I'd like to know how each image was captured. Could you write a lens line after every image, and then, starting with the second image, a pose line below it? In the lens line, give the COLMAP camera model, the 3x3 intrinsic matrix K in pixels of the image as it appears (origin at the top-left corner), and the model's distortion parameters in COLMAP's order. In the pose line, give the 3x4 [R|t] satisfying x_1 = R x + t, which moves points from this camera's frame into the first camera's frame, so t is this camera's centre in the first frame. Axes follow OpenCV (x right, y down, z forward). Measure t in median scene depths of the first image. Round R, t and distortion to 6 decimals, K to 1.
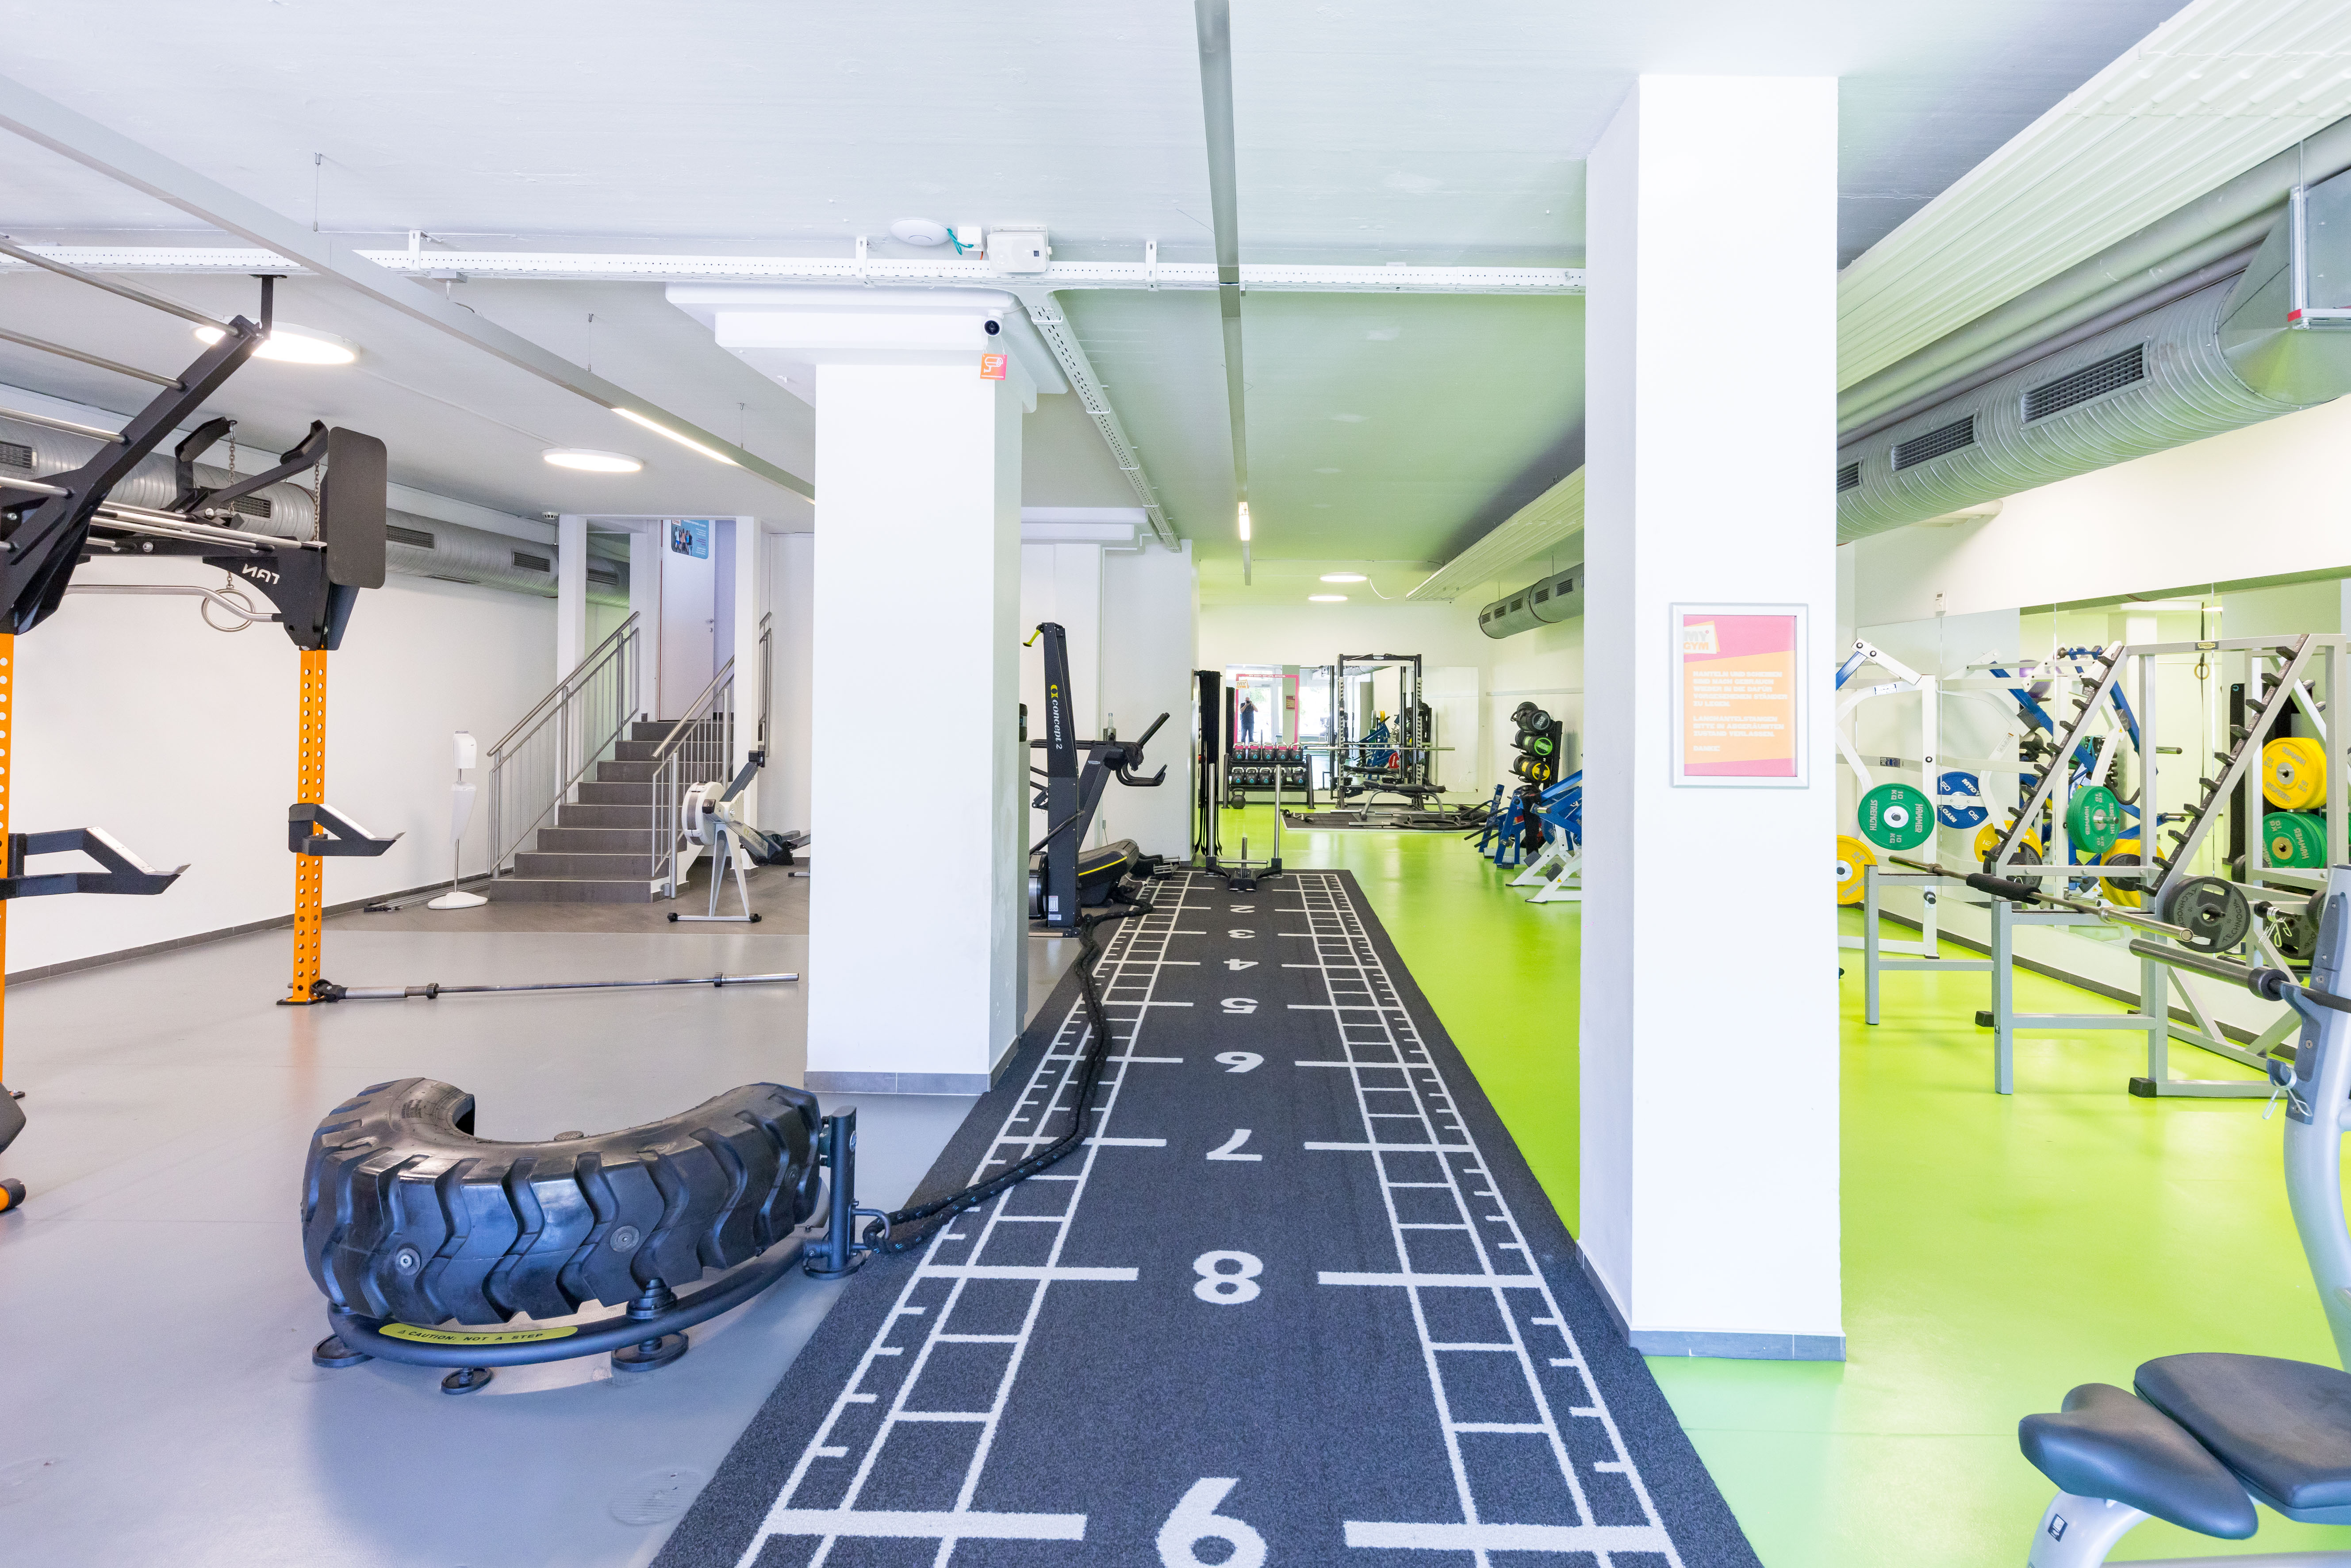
lens RADIAL K [[1195.0, 0, 1233.7], [0, 1195.0, 689.6], [0, 0, 1]] dist [-0.002991, -0.000713]
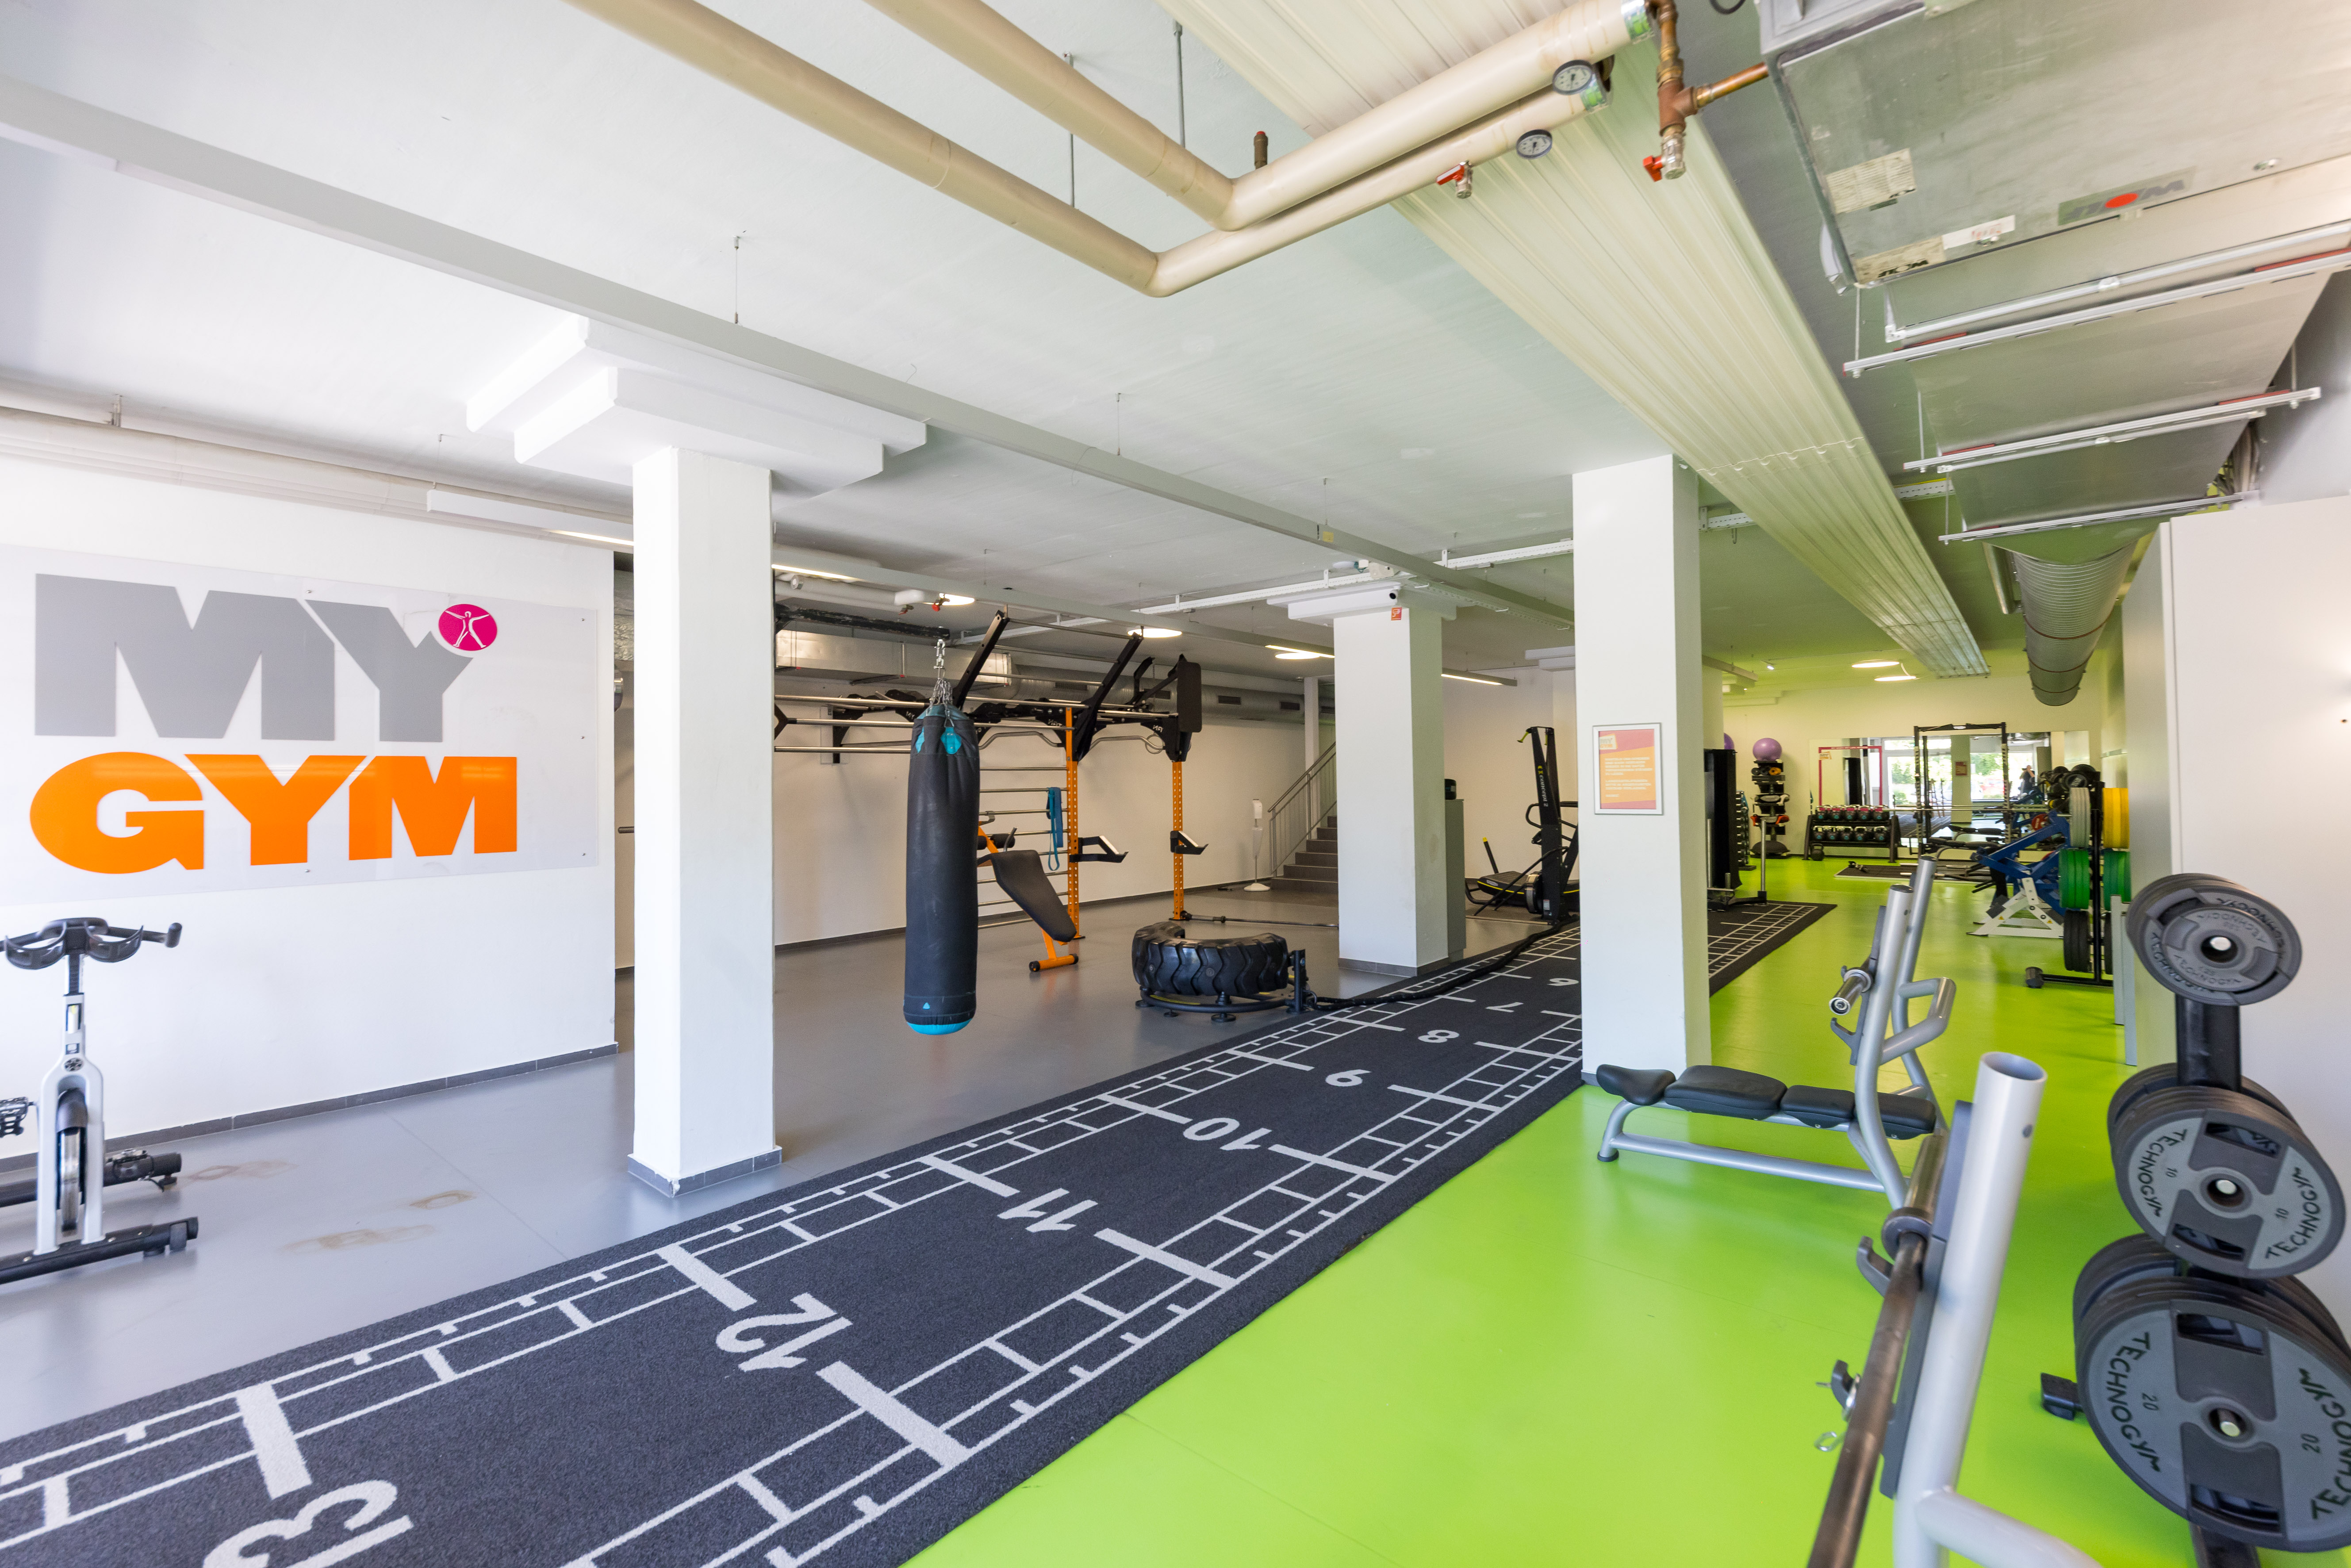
lens RADIAL K [[947.3, 0, 1180.2], [0, 947.3, 776.8], [0, 0, 1]] dist [0.002176, 0.000098]
pose [[0.744775, -0.024014, -0.666884, 0.401782], [0.030250, 0.999540, -0.002209, -0.000997], [0.666630, -0.018528, 0.745158, -0.304343]]
